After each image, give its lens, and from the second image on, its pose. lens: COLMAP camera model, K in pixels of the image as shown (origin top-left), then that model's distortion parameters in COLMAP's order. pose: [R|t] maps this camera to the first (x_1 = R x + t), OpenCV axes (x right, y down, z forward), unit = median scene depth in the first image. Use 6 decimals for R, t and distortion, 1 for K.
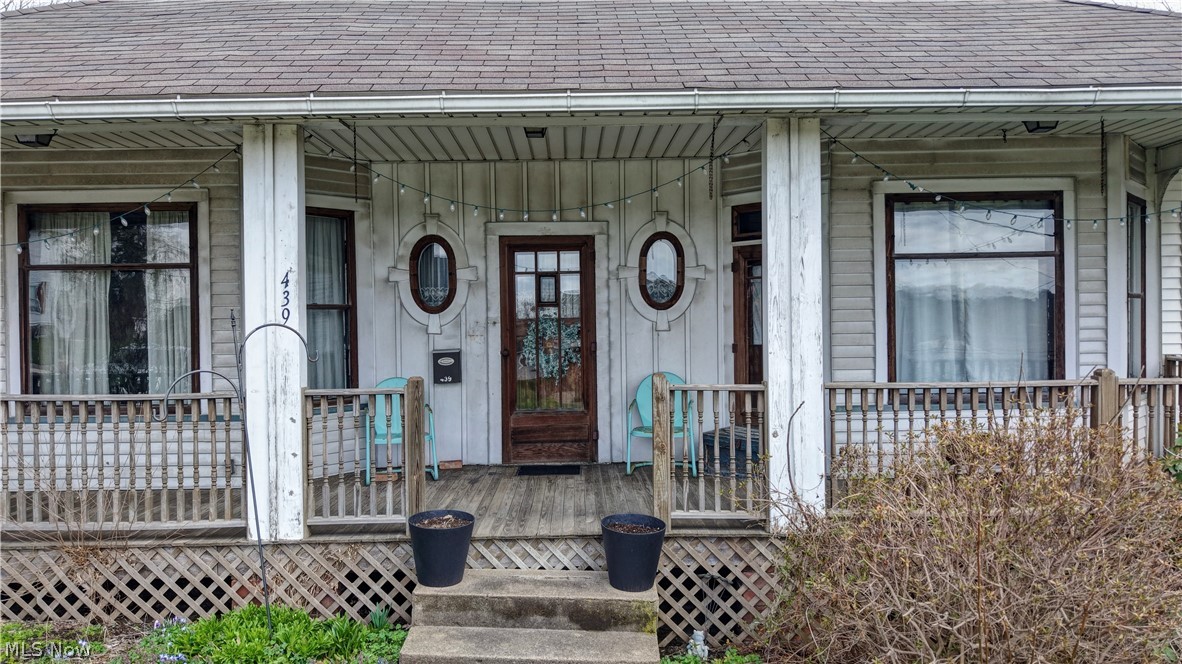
lens RADIAL K [[792.6, 0, 583.1], [0, 792.6, 332.8], [0, 0, 1]] dist [0.005278, 0.001506]
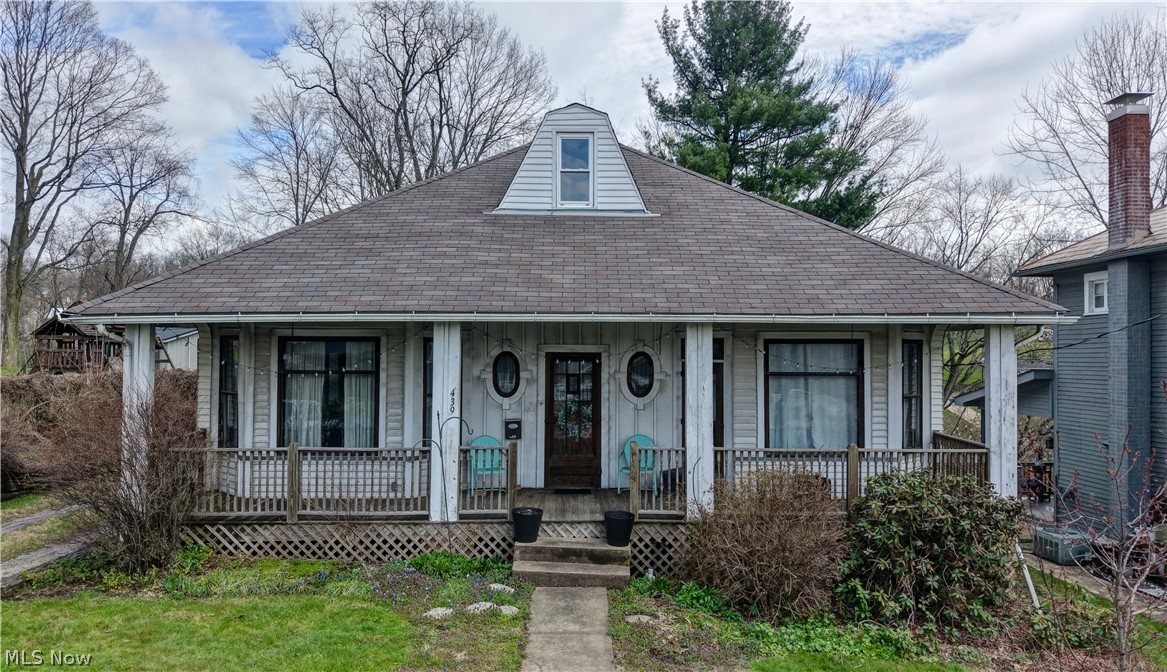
lens RADIAL K [[829.0, 0, 583.5], [0, 829.0, 336.0], [0, 0, 1]] dist [0.058133, -0.001644]
pose [[0.999851, 0.017052, 0.002611, -0.042396], [-0.016963, 0.999379, -0.030874, -0.152161], [-0.003135, 0.030826, 0.999520, -1.143588]]
